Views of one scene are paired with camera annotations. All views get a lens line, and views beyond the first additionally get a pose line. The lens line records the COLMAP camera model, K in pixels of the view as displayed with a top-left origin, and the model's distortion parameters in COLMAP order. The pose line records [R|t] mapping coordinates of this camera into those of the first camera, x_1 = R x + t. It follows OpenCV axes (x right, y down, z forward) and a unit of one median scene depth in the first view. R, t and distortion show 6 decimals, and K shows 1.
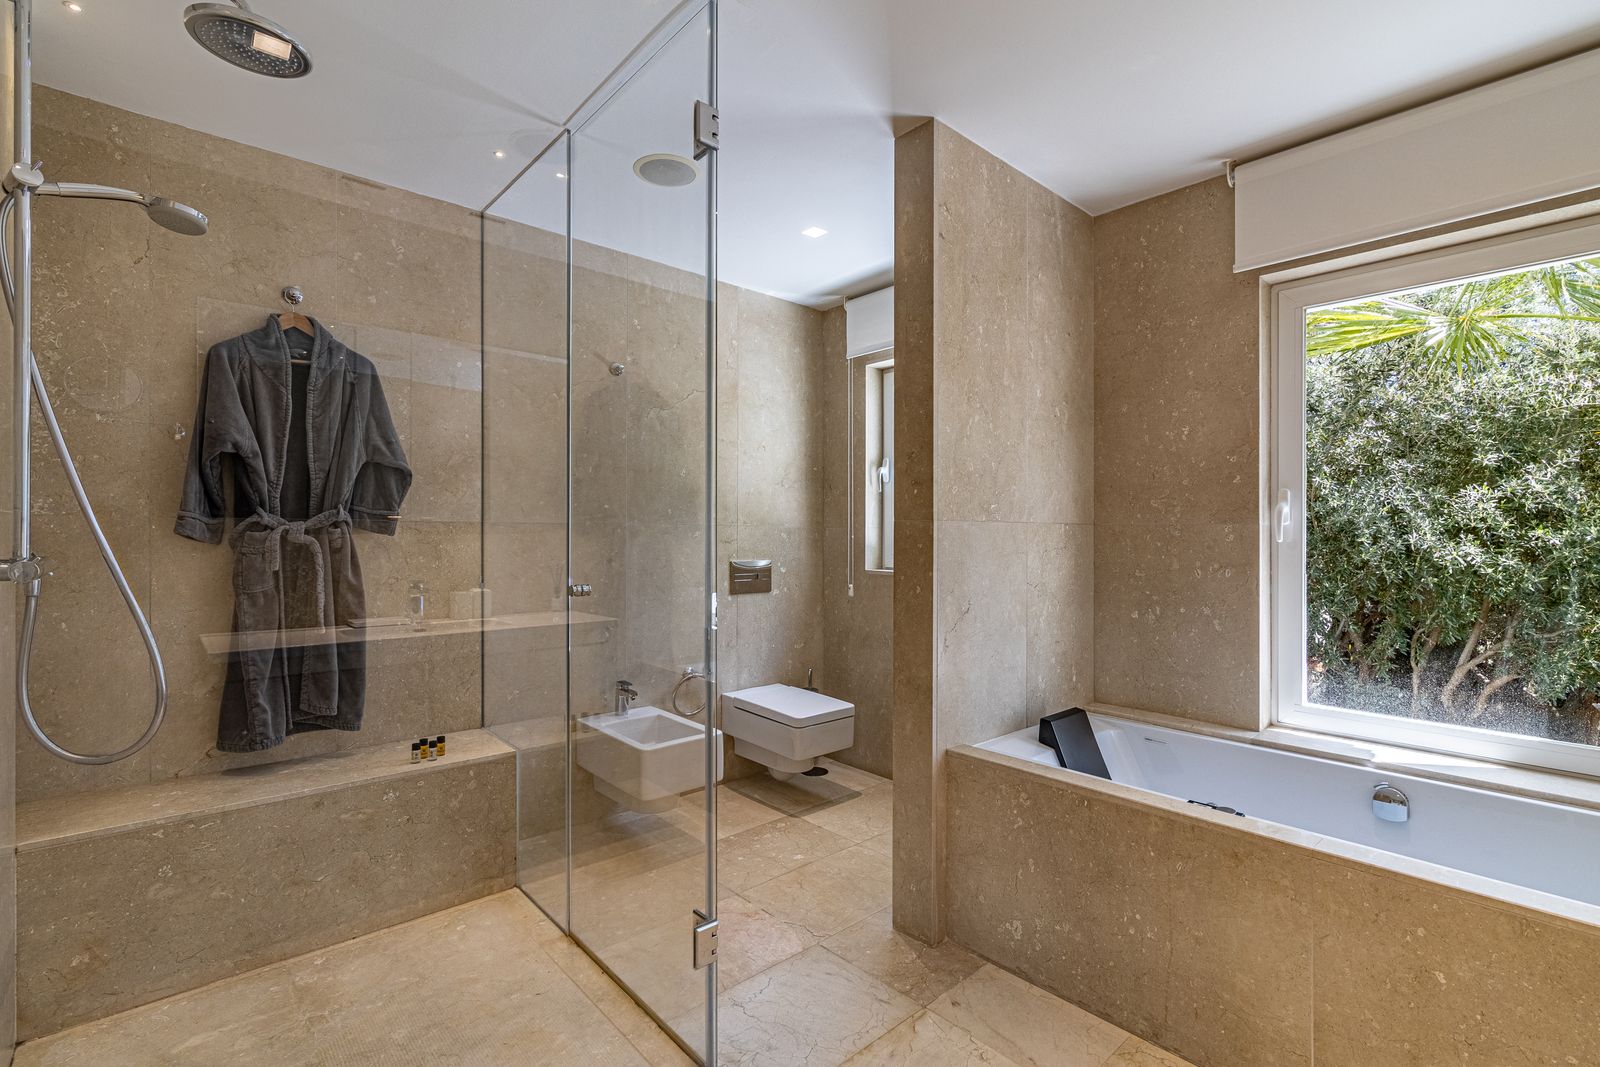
lens RADIAL K [[724.2, 0, 801.5], [0, 724.2, 534.1], [0, 0, 1]] dist [0.003716, -0.003068]
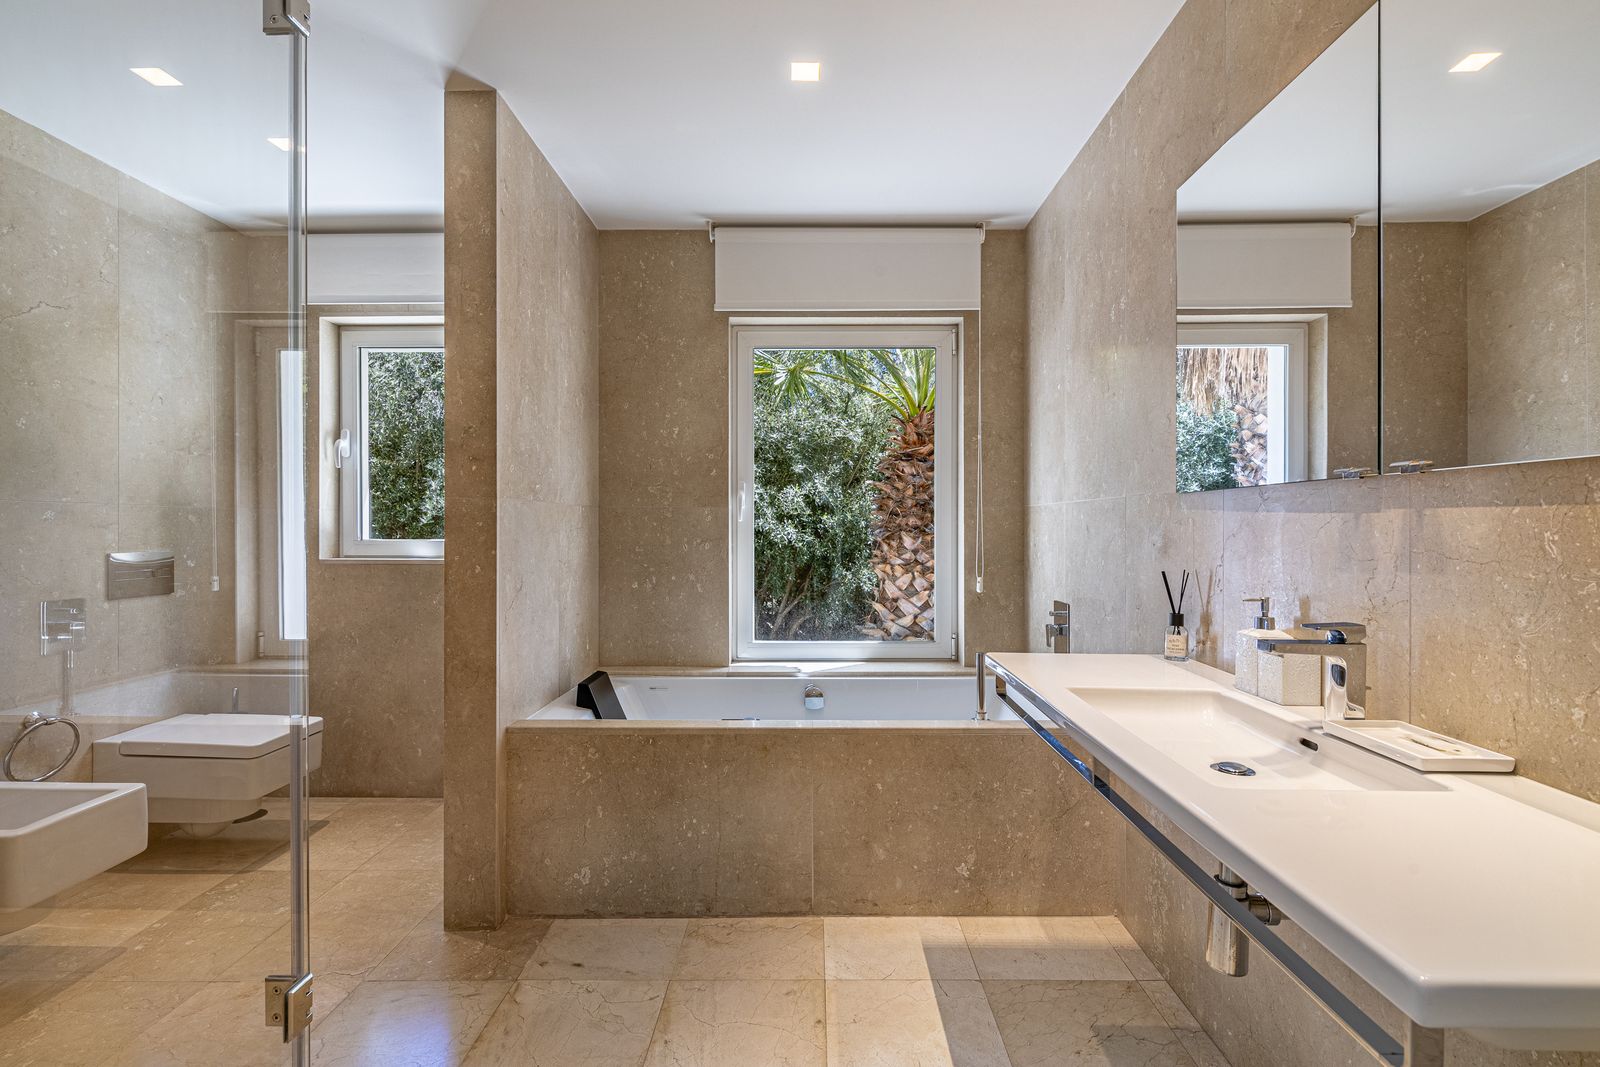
lens RADIAL K [[724.2, 0, 803.9], [0, 724.2, 527.8], [0, 0, 1]] dist [0.003716, -0.003068]
pose [[0.676328, -0.007241, 0.736565, -0.226173], [0.003865, 0.999973, 0.006281, 0.014483], [-0.736591, -0.001402, 0.676337, 0.018933]]
